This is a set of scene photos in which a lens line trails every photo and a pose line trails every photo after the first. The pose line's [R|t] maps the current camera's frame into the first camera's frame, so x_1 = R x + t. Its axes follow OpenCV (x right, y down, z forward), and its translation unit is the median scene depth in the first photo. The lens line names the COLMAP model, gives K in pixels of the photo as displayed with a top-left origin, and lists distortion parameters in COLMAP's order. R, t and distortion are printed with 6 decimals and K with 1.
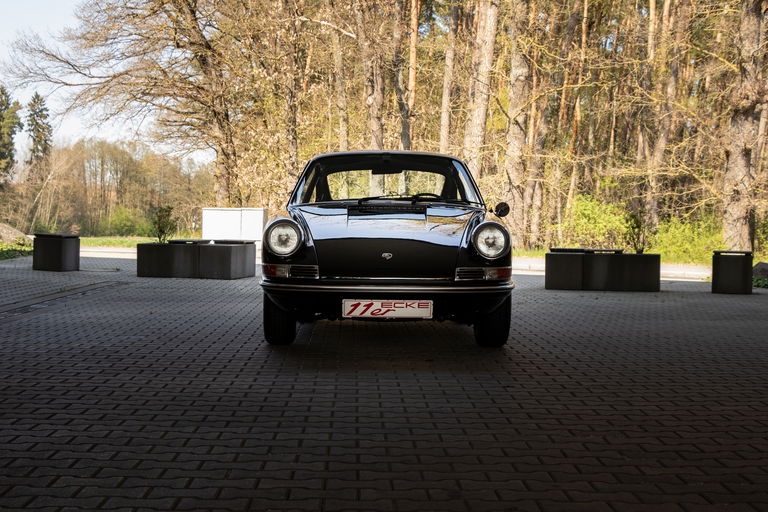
lens RADIAL K [[1317.0, 0, 384.0], [0, 1317.0, 256.0], [0, 0, 1]] dist [0.012584, -0.026211]
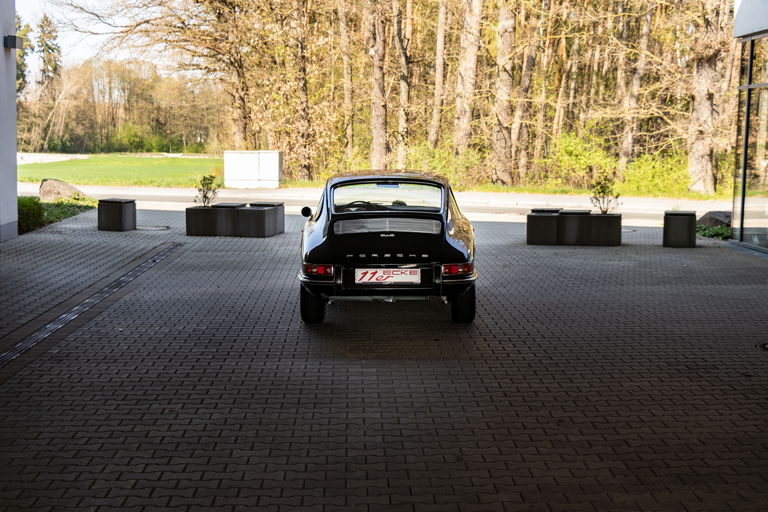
lens RADIAL K [[1254.1, 0, 384.0], [0, 1254.1, 256.0], [0, 0, 1]] dist [-0.013064, -0.075867]
pose [[0.999876, -0.015737, 0.000608, -0.008488], [0.015655, 0.997377, 0.070672, -0.040613], [-0.001718, -0.070654, 0.997499, -0.128160]]
